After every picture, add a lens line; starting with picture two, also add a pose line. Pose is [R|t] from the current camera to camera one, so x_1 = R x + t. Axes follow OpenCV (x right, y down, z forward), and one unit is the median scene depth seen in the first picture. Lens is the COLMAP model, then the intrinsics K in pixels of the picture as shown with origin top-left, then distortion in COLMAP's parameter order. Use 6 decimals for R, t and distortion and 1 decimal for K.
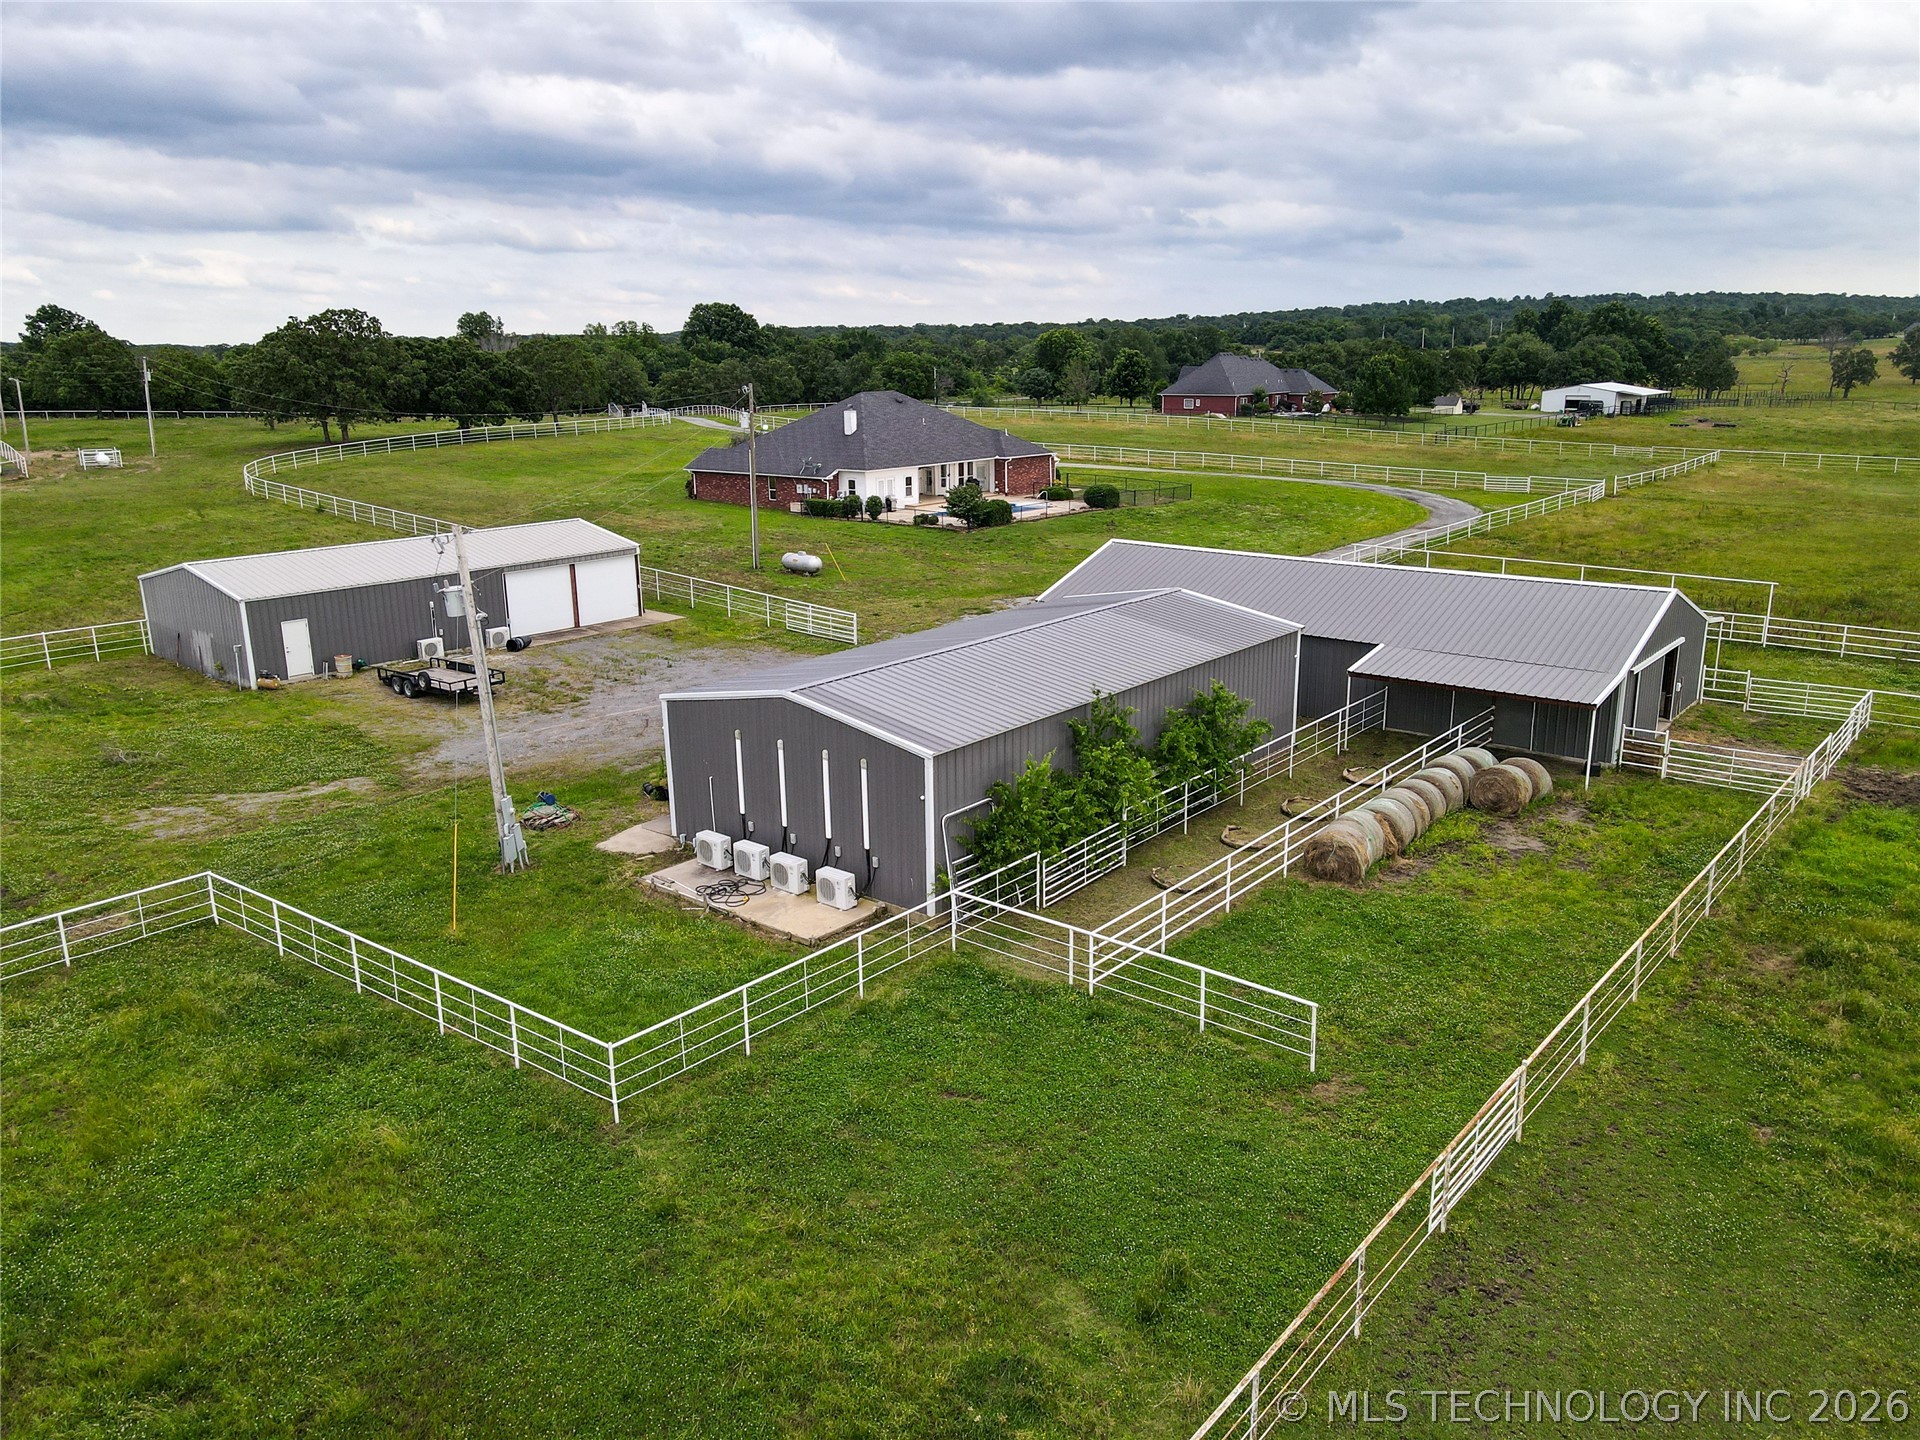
lens RADIAL K [[1419.4, 0, 968.5], [0, 1419.4, 727.5], [0, 0, 1]] dist [0.020729, 0.006711]
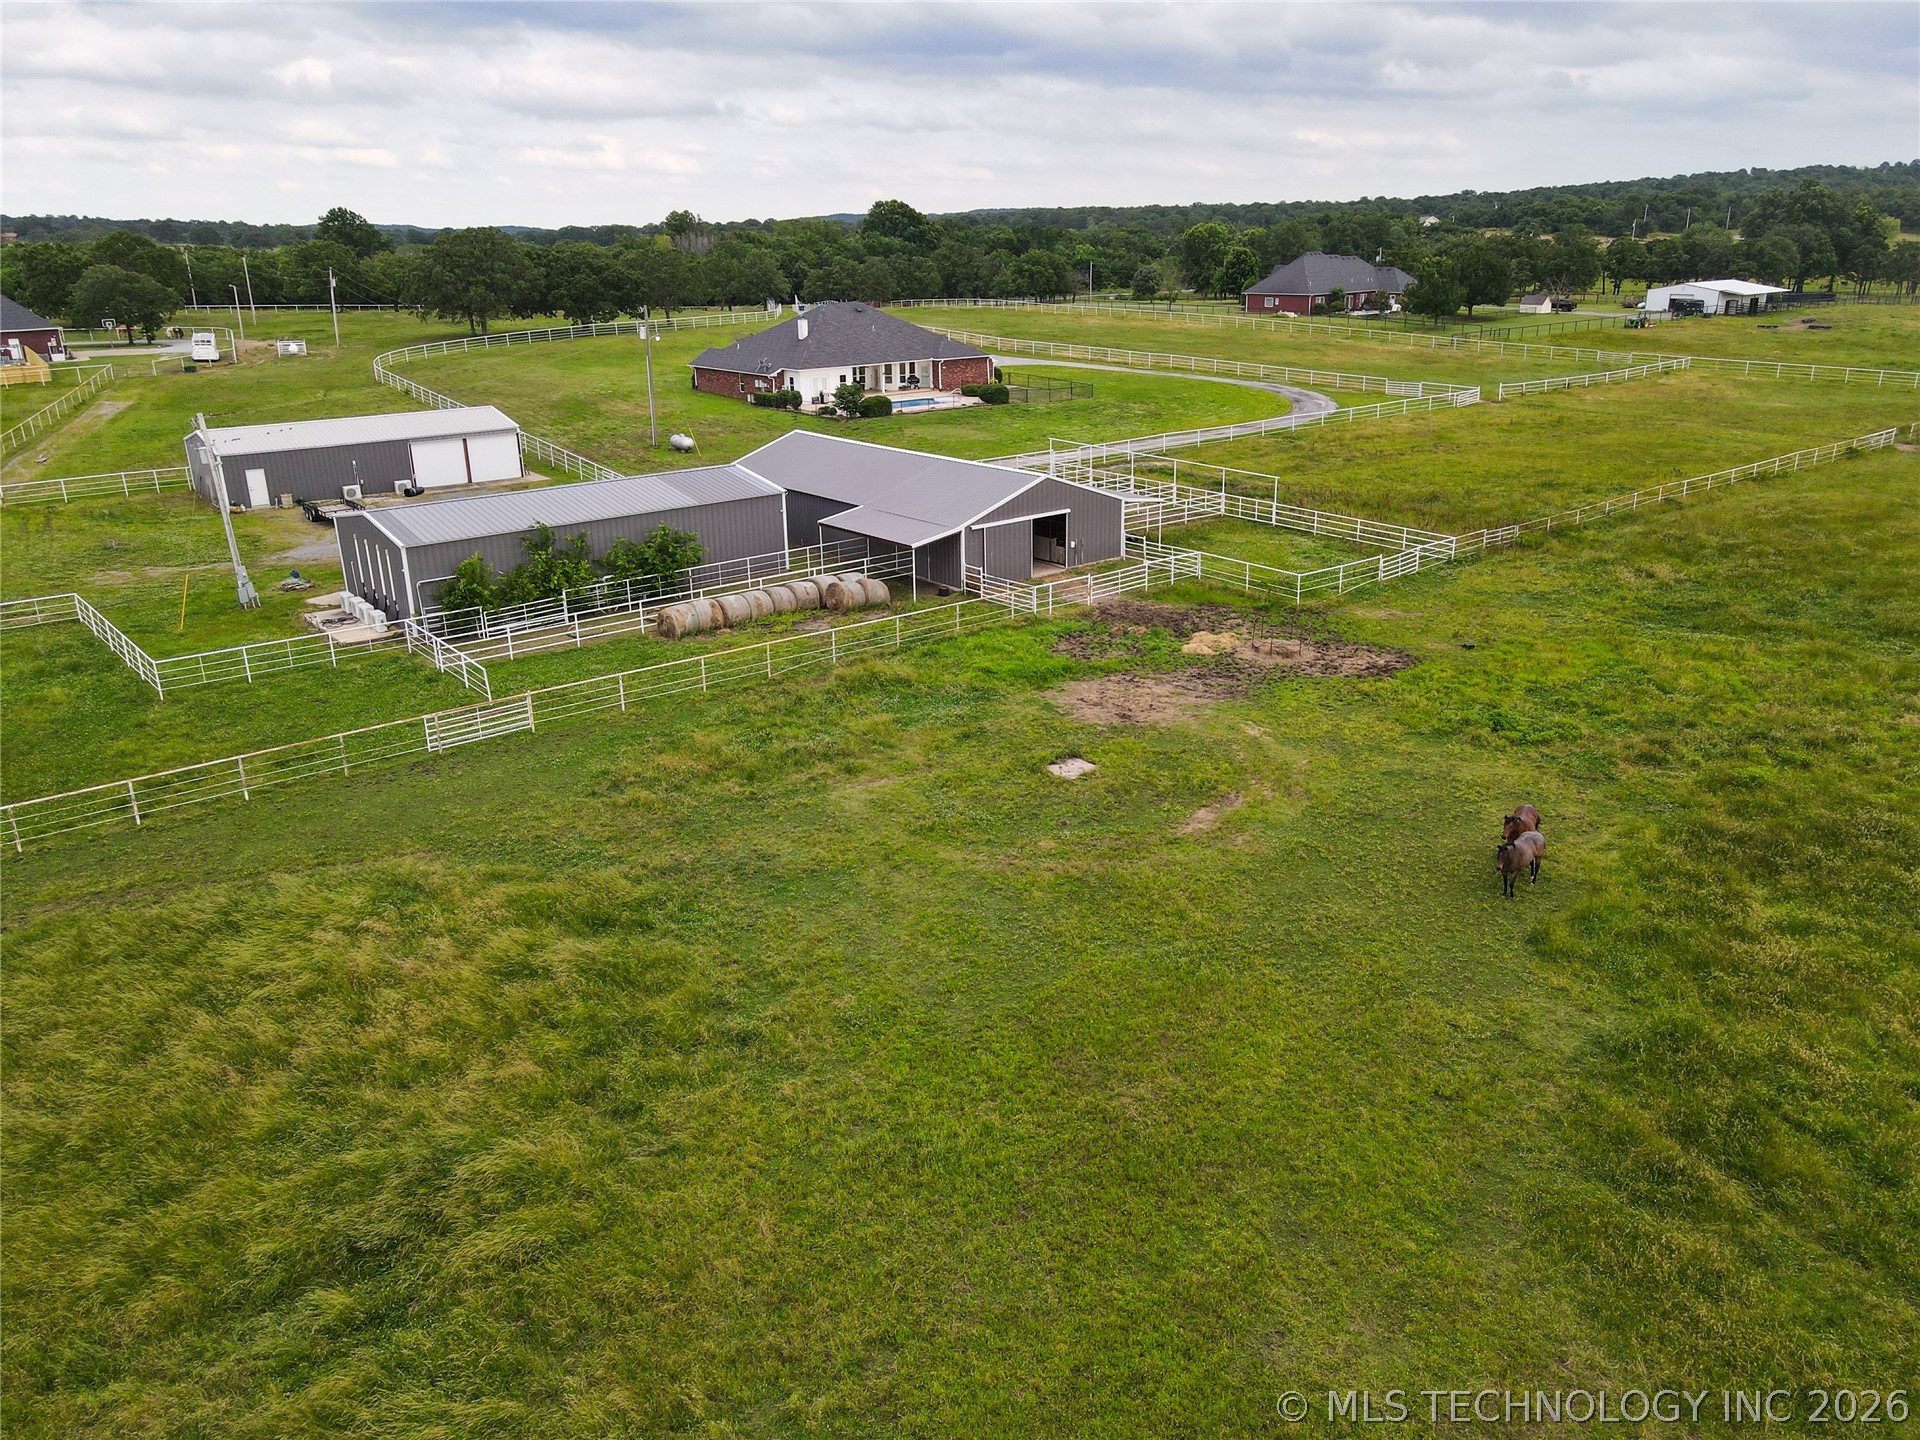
lens RADIAL K [[1419.4, 0, 964.1], [0, 1419.4, 719.4], [0, 0, 1]] dist [0.020729, 0.006711]
pose [[0.978361, 0.064174, -0.196699, 0.287121], [-0.049515, 0.995679, 0.078565, 0.016649], [0.200891, -0.067125, 0.977311, -0.180117]]
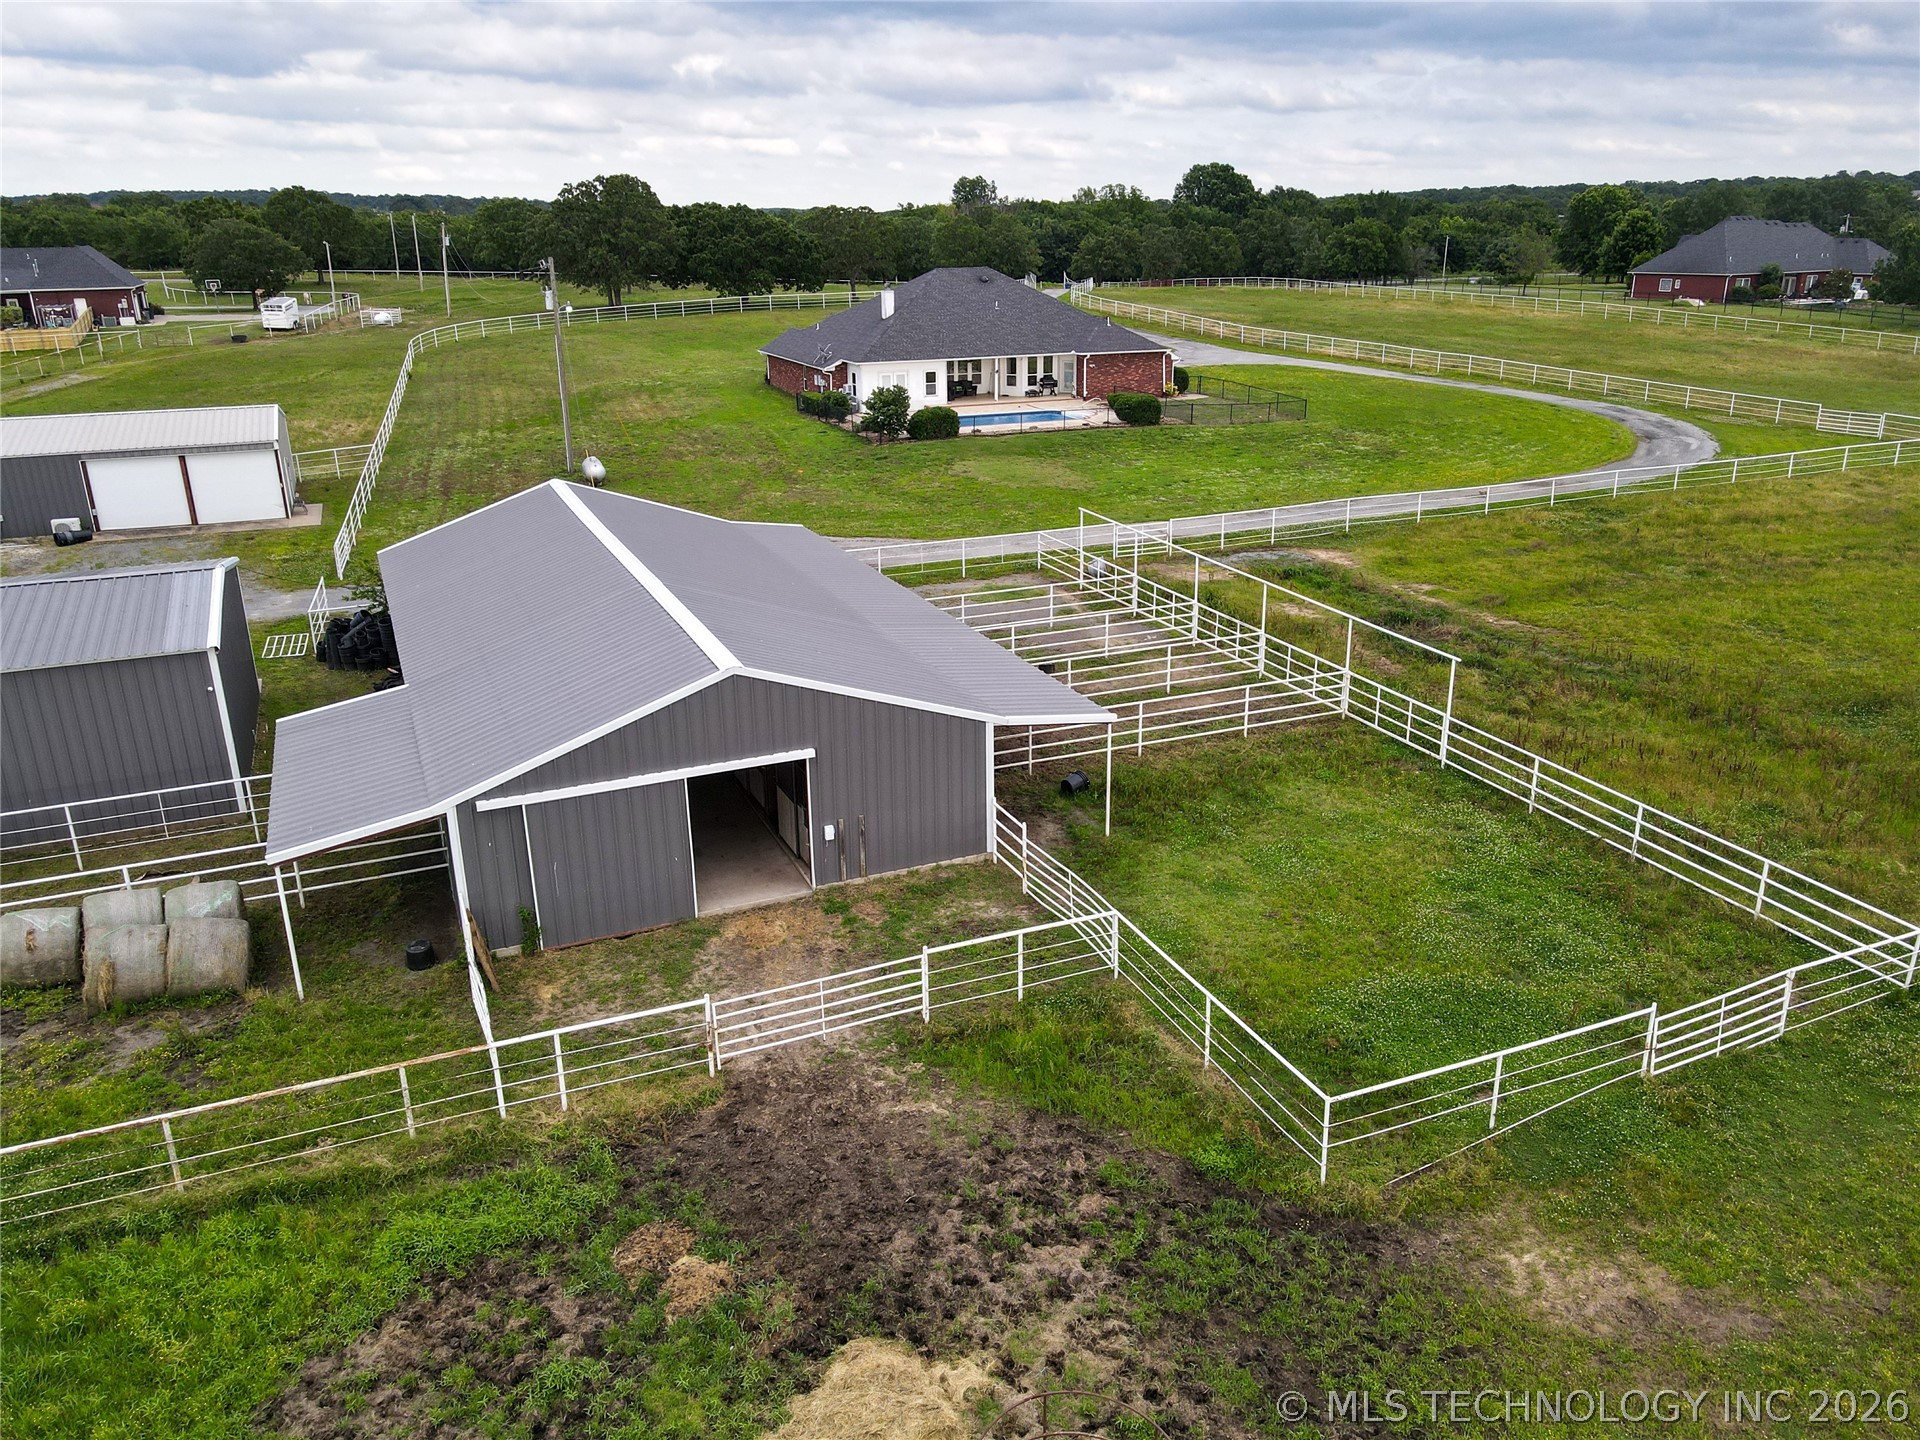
lens RADIAL K [[1419.4, 0, 959.1], [0, 1419.4, 709.7], [0, 0, 1]] dist [0.020729, 0.006711]
pose [[0.888848, 0.151505, -0.432430, 0.329048], [-0.118397, 0.987644, 0.102667, -0.059637], [0.442641, -0.040058, 0.895804, 0.216301]]
